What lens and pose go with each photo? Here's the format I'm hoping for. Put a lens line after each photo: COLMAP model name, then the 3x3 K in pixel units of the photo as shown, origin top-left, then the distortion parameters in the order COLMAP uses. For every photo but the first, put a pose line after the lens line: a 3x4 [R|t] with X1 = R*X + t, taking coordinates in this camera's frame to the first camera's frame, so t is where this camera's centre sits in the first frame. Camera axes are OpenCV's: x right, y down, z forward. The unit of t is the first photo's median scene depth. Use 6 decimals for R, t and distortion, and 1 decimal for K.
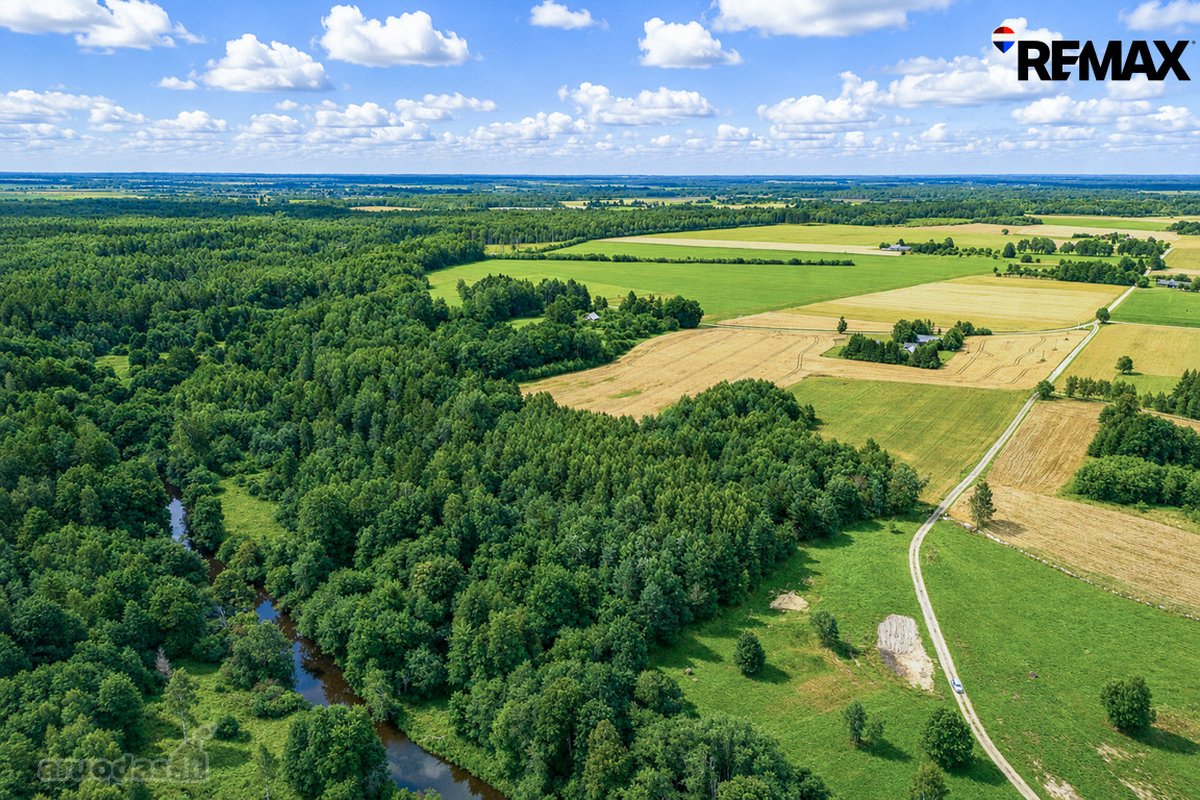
lens RADIAL K [[907.6, 0, 600.0], [0, 907.6, 400.0], [0, 0, 1]] dist [0.109844, -0.067557]
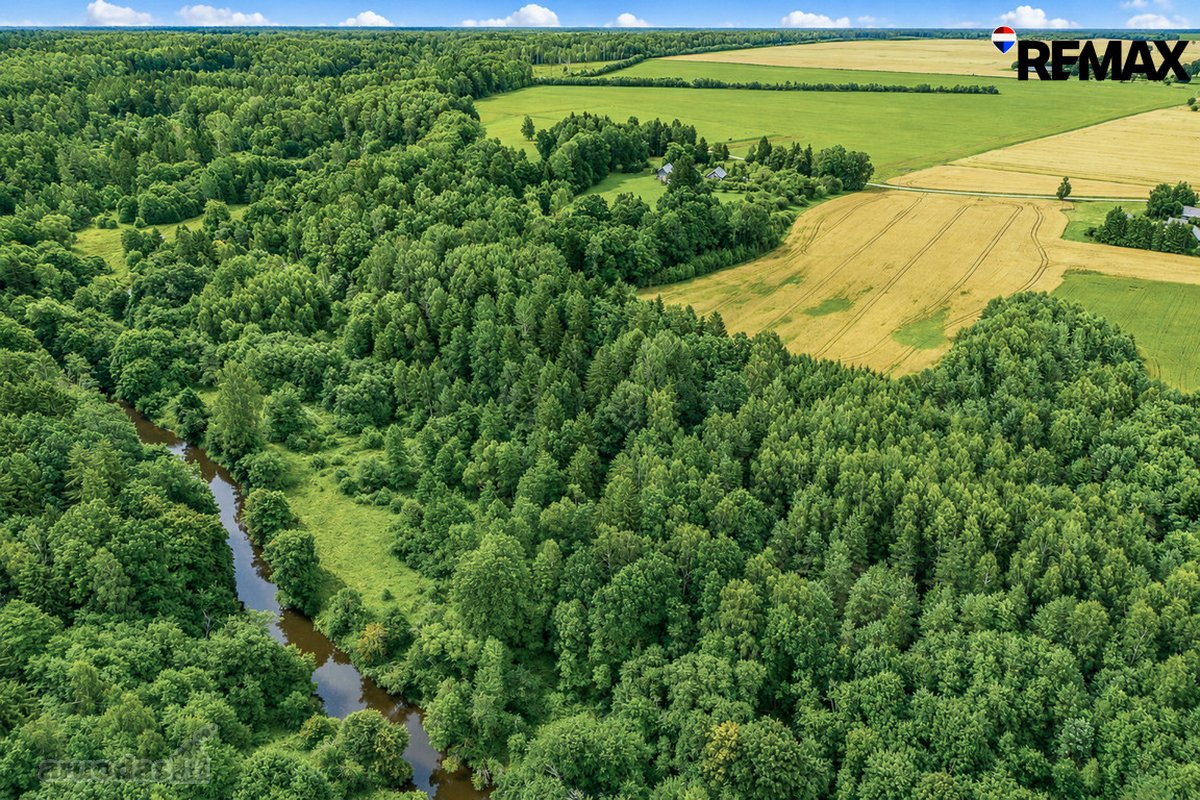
lens RADIAL K [[878.6, 0, 600.0], [0, 878.6, 400.0], [0, 0, 1]] dist [0.064523, -0.061313]
pose [[0.999623, -0.010483, 0.025359, -0.126768], [0.005059, 0.978711, 0.205180, -0.057539], [-0.026970, -0.204974, 0.978396, 0.234256]]
